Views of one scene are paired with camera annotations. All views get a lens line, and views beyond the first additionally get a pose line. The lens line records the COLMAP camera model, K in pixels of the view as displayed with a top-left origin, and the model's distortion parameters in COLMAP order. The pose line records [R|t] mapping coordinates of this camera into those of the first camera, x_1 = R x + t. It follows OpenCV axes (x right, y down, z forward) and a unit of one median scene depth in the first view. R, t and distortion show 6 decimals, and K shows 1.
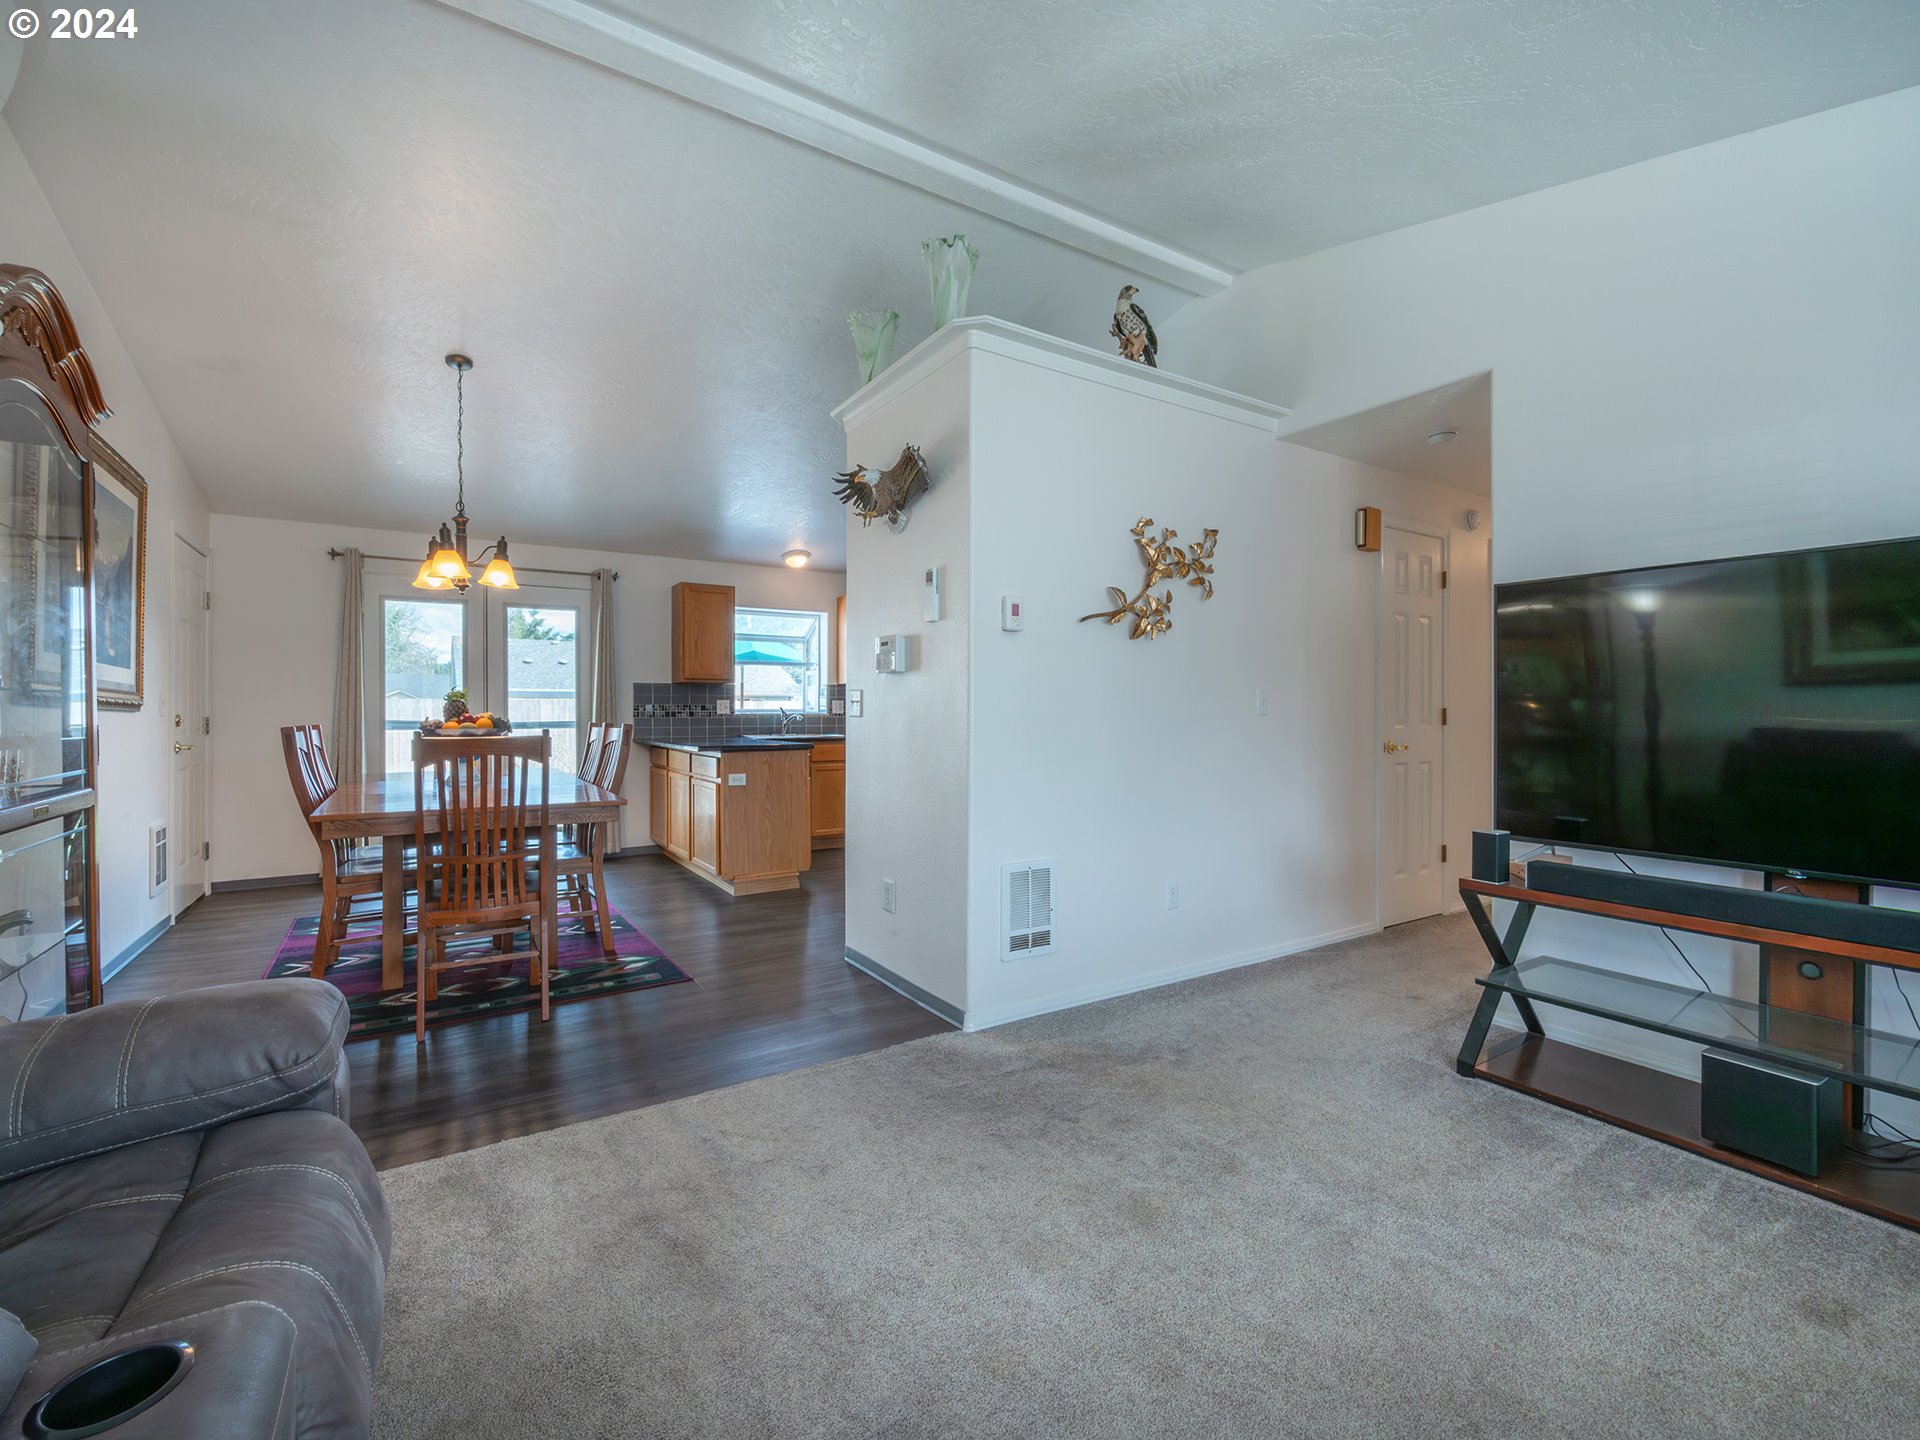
lens RADIAL K [[802.3, 0, 898.8], [0, 802.3, 713.8], [0, 0, 1]] dist [-0.000555, -0.000071]
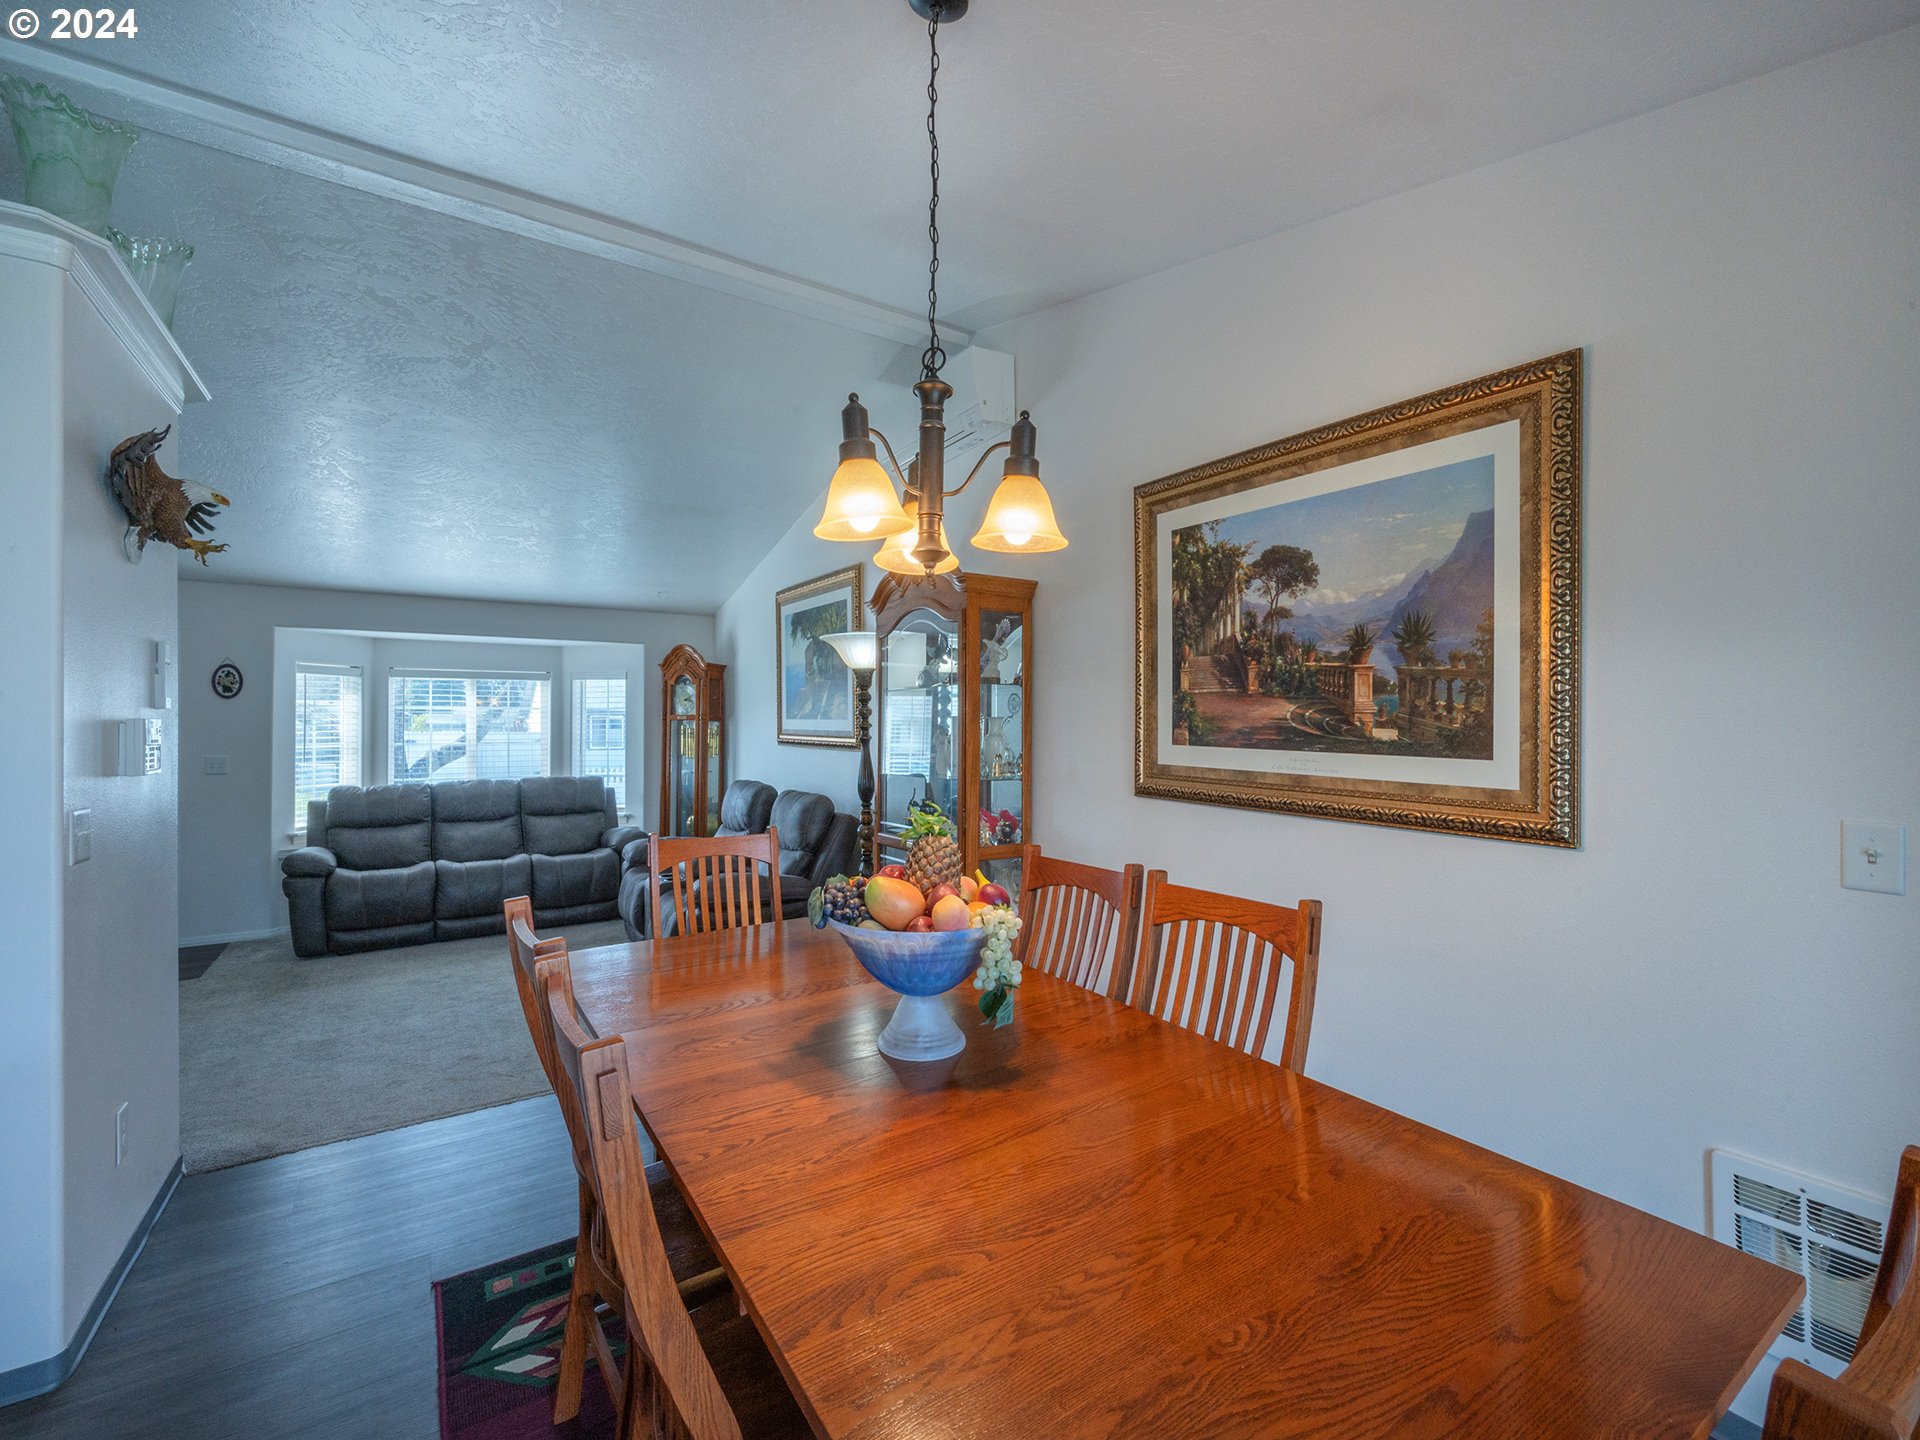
lens RADIAL K [[800.2, 0, 930.4], [0, 800.2, 711.0], [0, 0, 1]] dist [-0.001993, -0.000365]
pose [[-0.999713, 0.003927, -0.023631, -0.600220], [0.004301, 0.999866, -0.015795, -0.084408], [0.023566, -0.015892, -0.999596, 1.570827]]
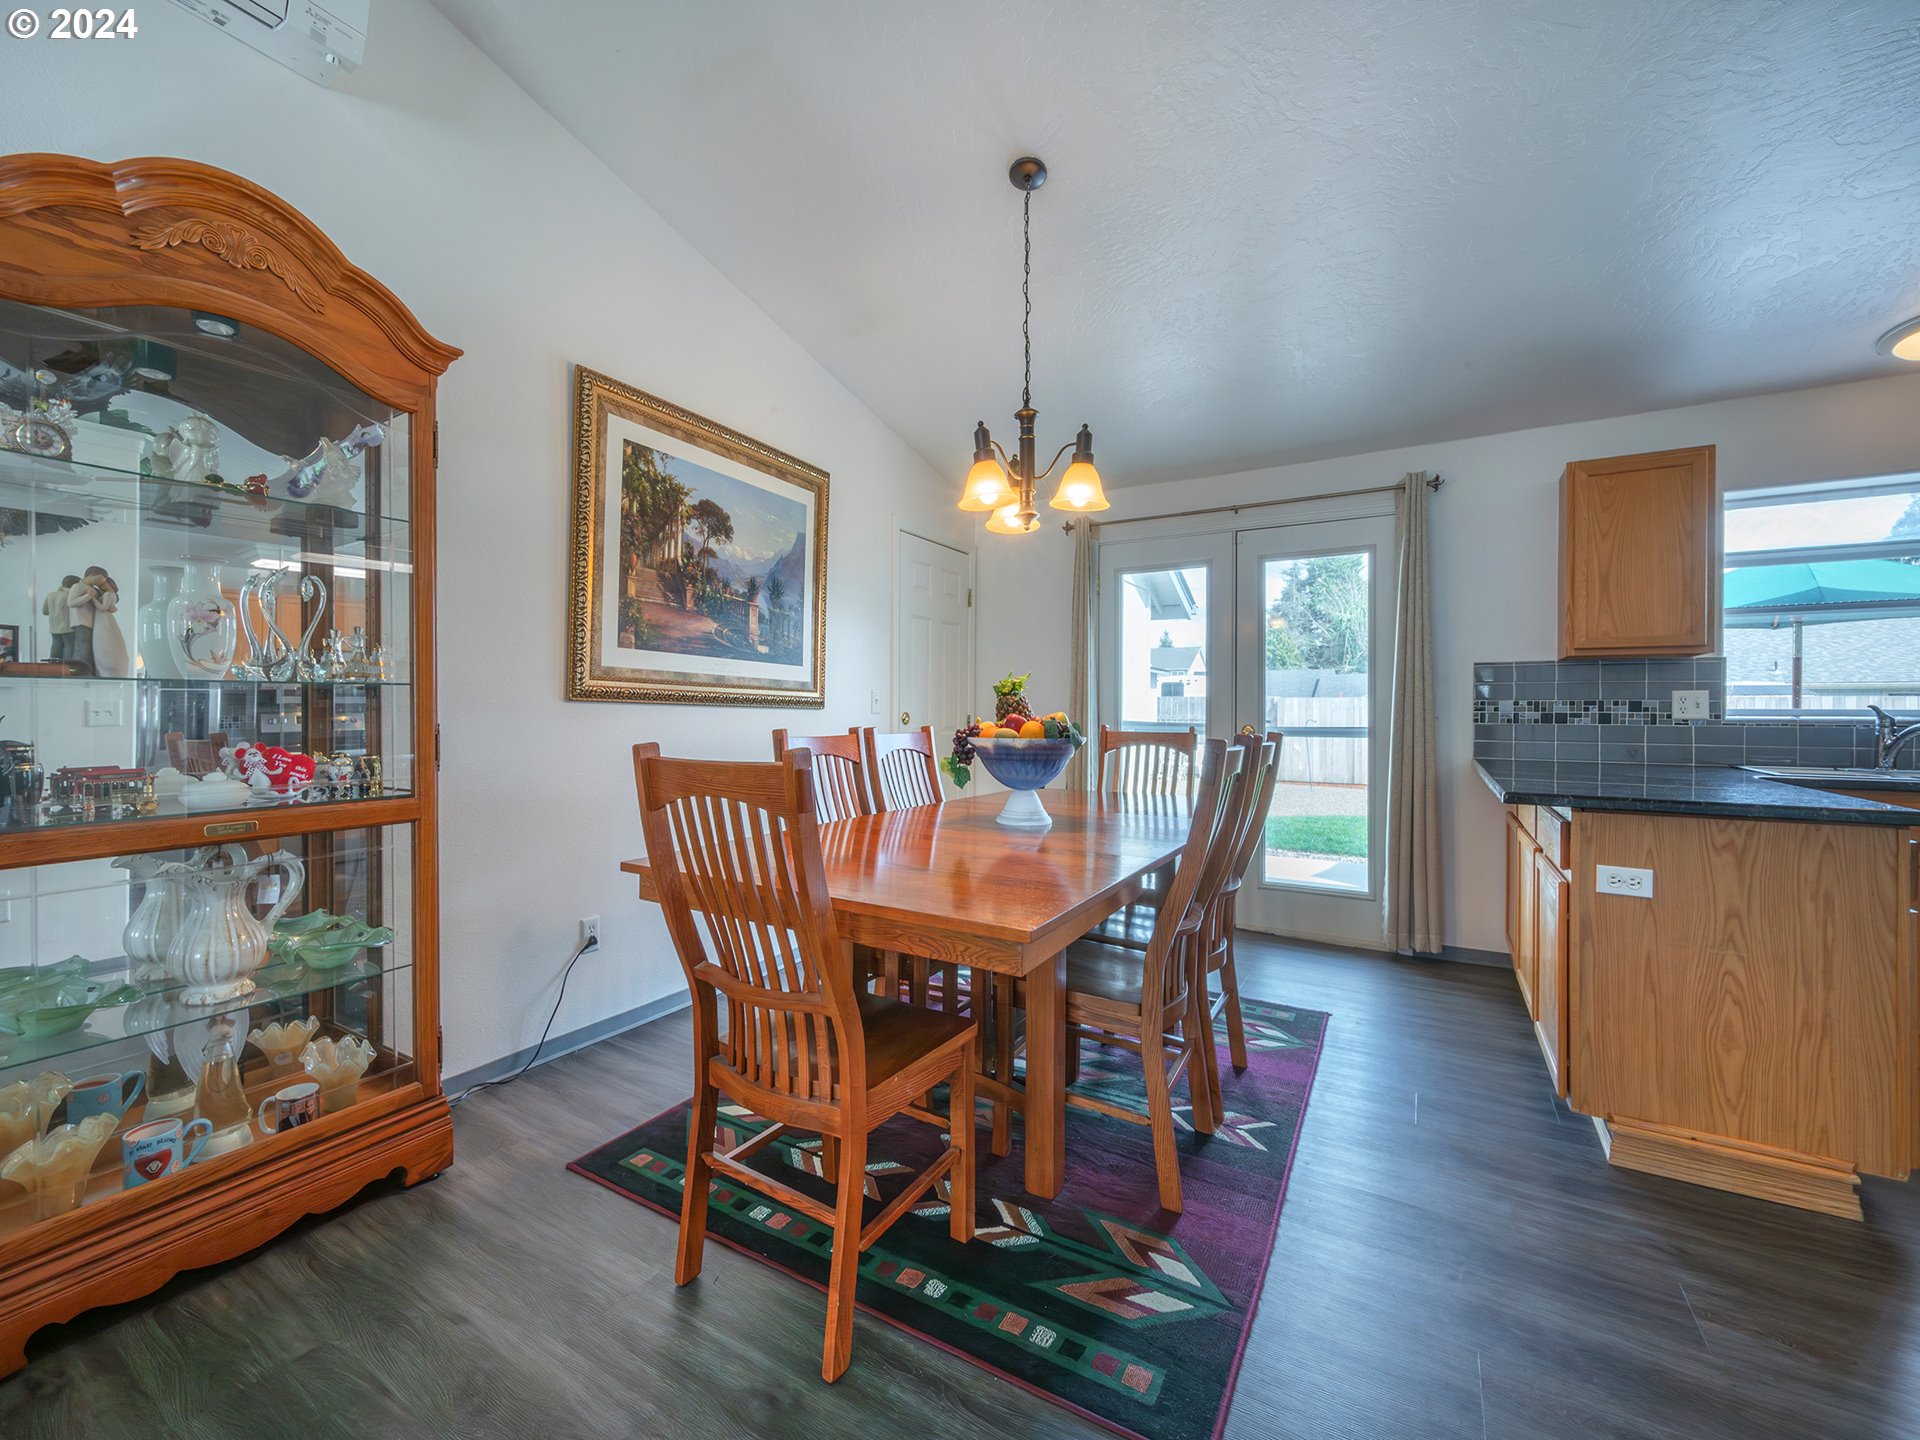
lens RADIAL K [[800.2, 0, 930.4], [0, 800.2, 711.0], [0, 0, 1]] dist [-0.001993, -0.000365]
pose [[0.462435, 0.005163, -0.886638, -0.007054], [-0.007545, 0.999970, 0.001887, -0.003462], [0.886621, 0.005817, 0.462460, 0.708068]]
